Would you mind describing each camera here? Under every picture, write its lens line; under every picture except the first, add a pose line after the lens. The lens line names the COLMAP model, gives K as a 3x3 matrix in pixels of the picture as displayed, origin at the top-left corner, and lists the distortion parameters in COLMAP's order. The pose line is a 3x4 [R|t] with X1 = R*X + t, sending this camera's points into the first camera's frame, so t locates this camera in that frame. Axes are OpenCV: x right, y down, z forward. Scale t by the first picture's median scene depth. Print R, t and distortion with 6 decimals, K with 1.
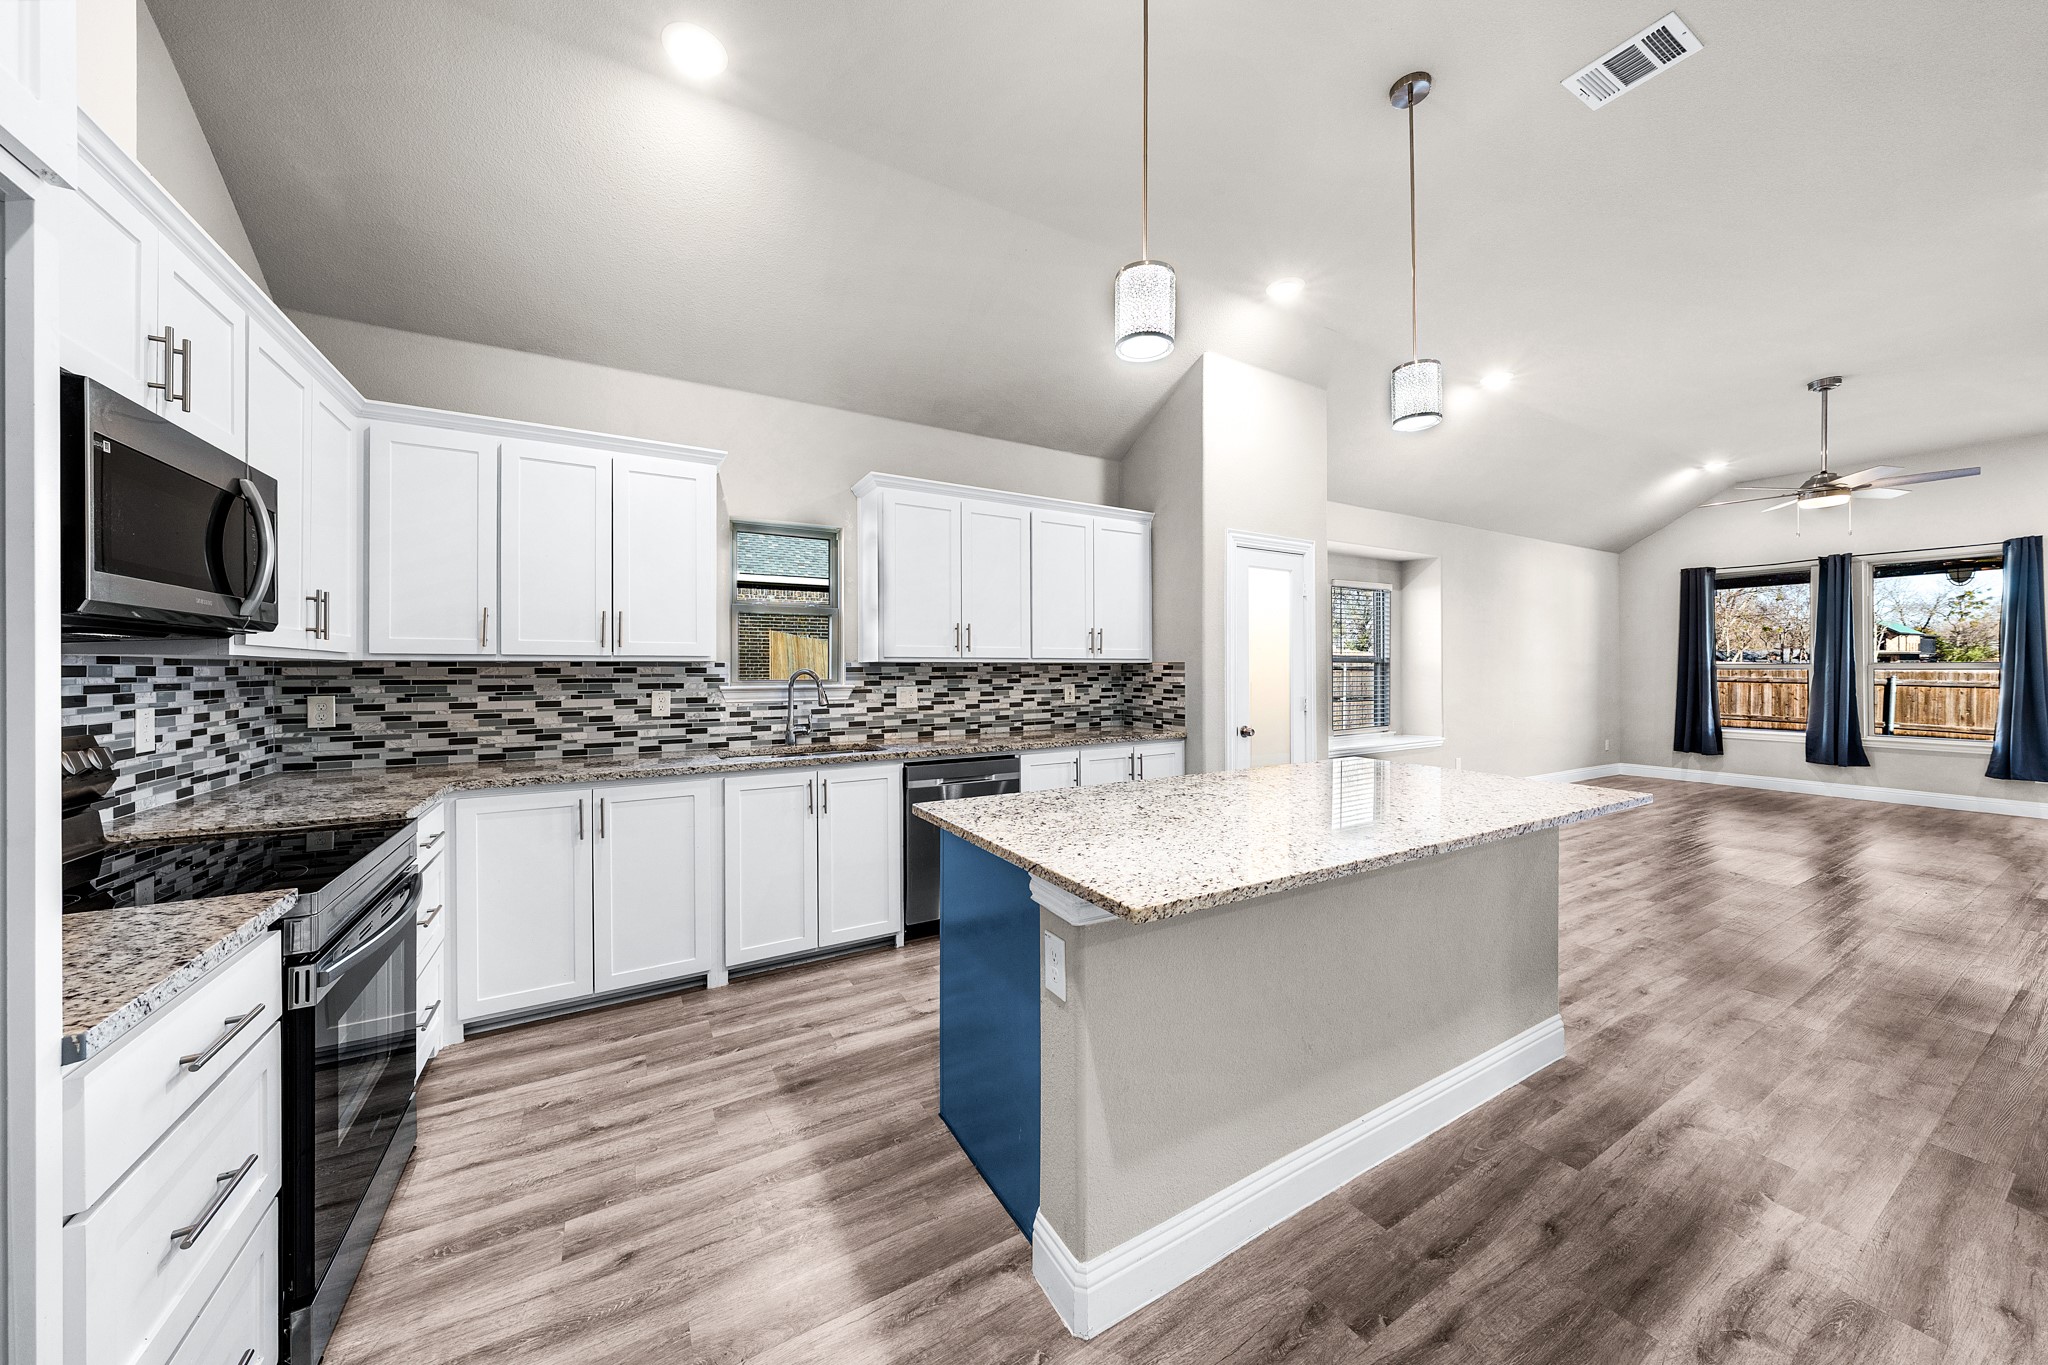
lens RADIAL K [[699.5, 0, 1031.5], [0, 699.5, 676.5], [0, 0, 1]] dist [-0.000687, 0.000007]
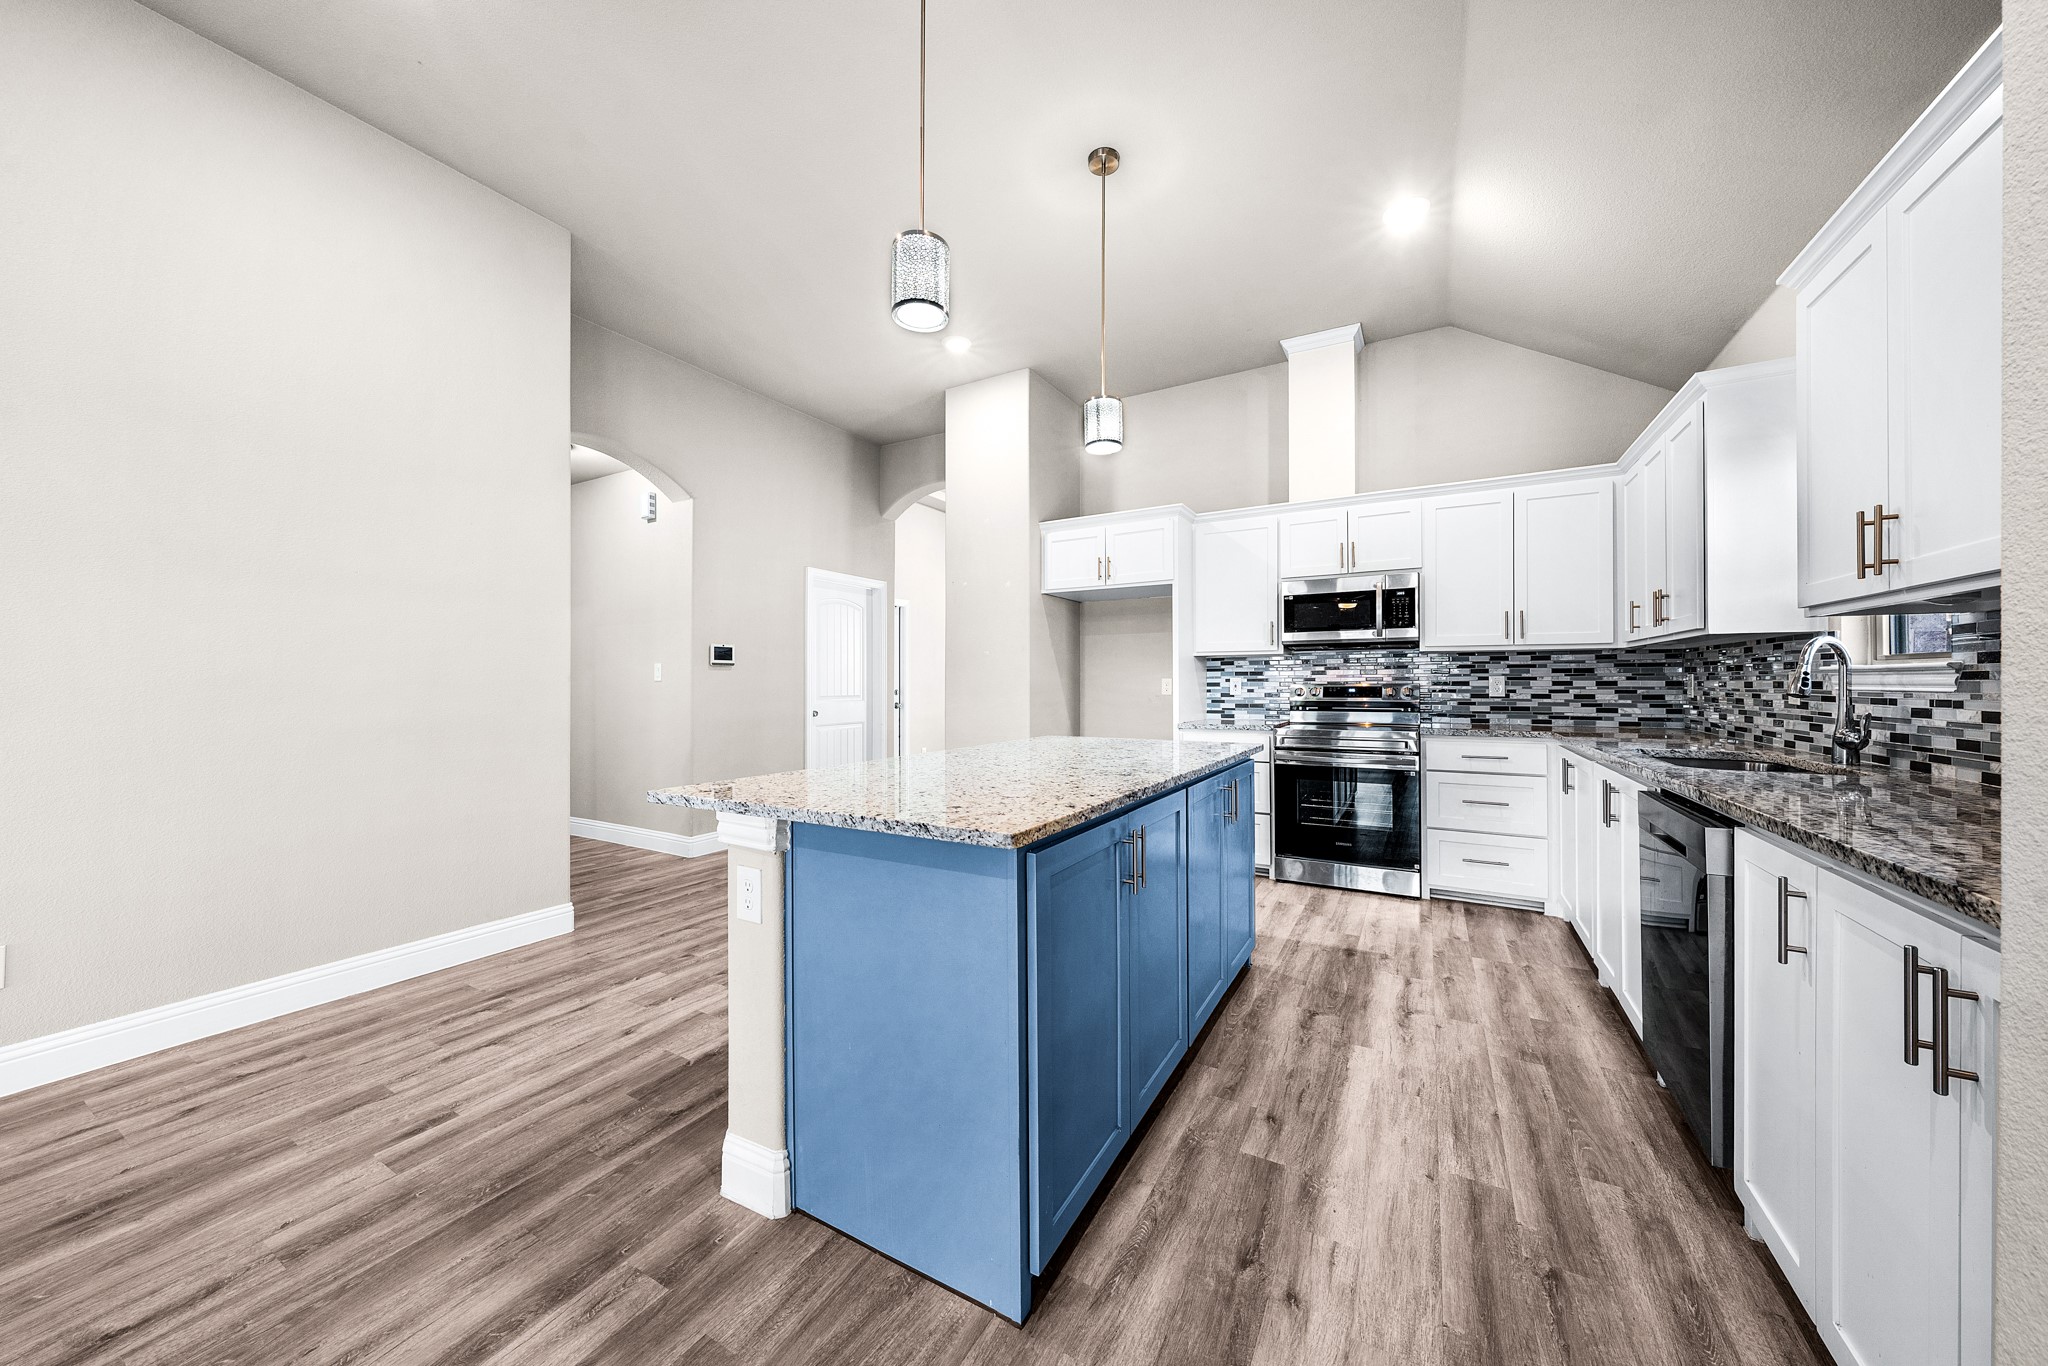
lens RADIAL K [[706.3, 0, 1029.5], [0, 706.3, 679.5], [0, 0, 1]] dist [-0.000291, -0.000037]
pose [[-0.866330, 0.002493, -0.499466, 0.517939], [-0.001410, 0.999971, 0.007436, 0.020846], [0.499470, 0.007147, -0.866302, 1.072397]]
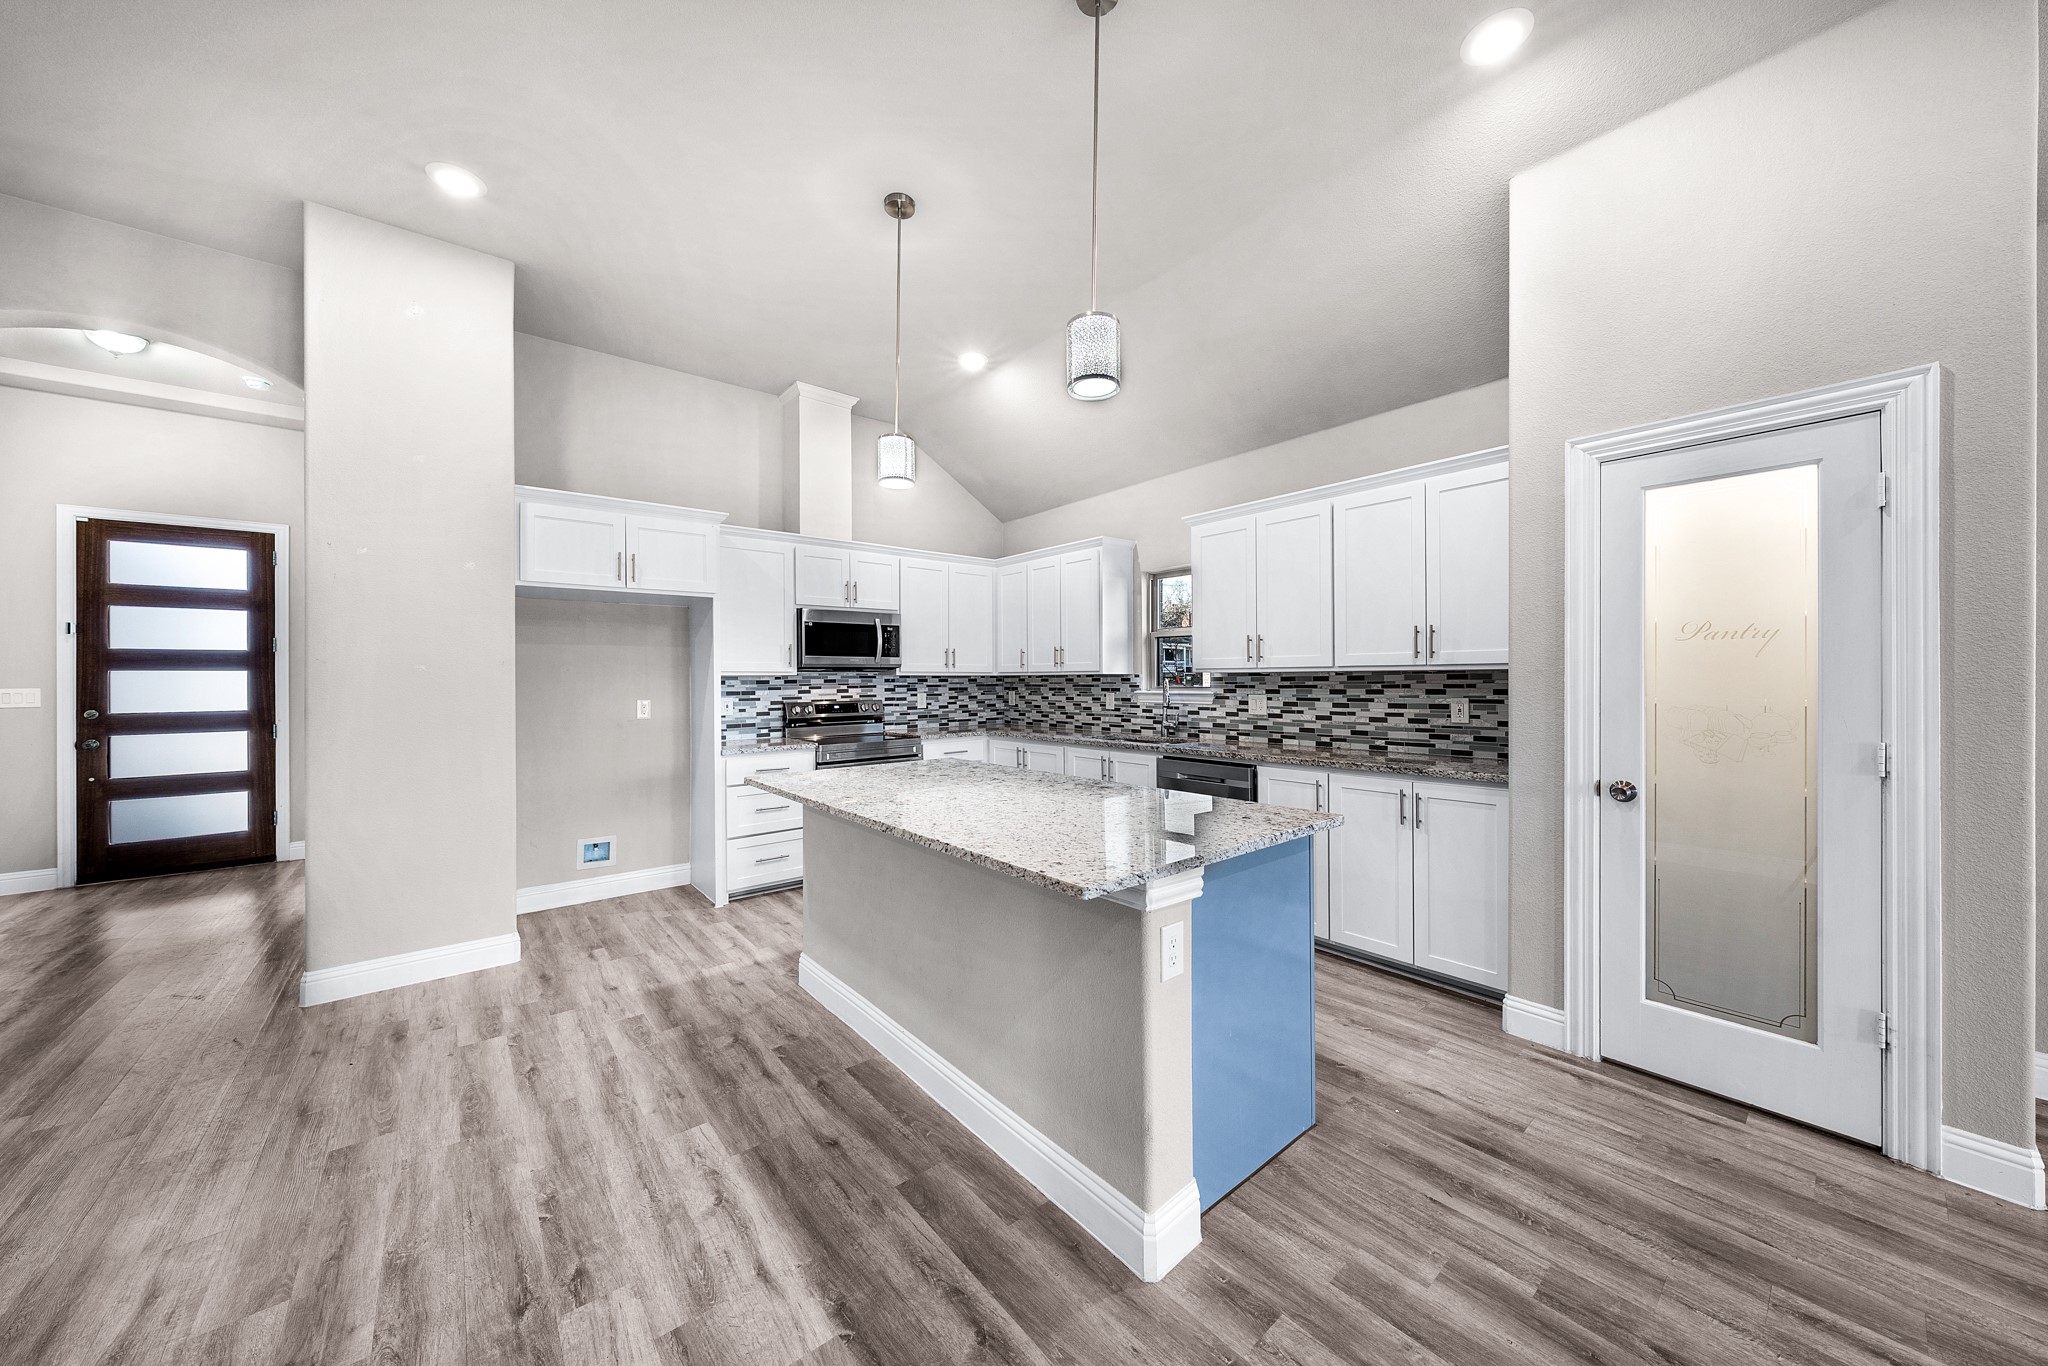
lens RADIAL K [[699.0, 0, 1024.1], [0, 699.0, 679.3], [0, 0, 1]] dist [-0.000321, -0.000091]
pose [[0.156331, 0.002025, -0.987703, 0.845270], [-0.004736, 0.999988, 0.001300, -0.009483], [0.987693, 0.004475, 0.156339, 0.481015]]
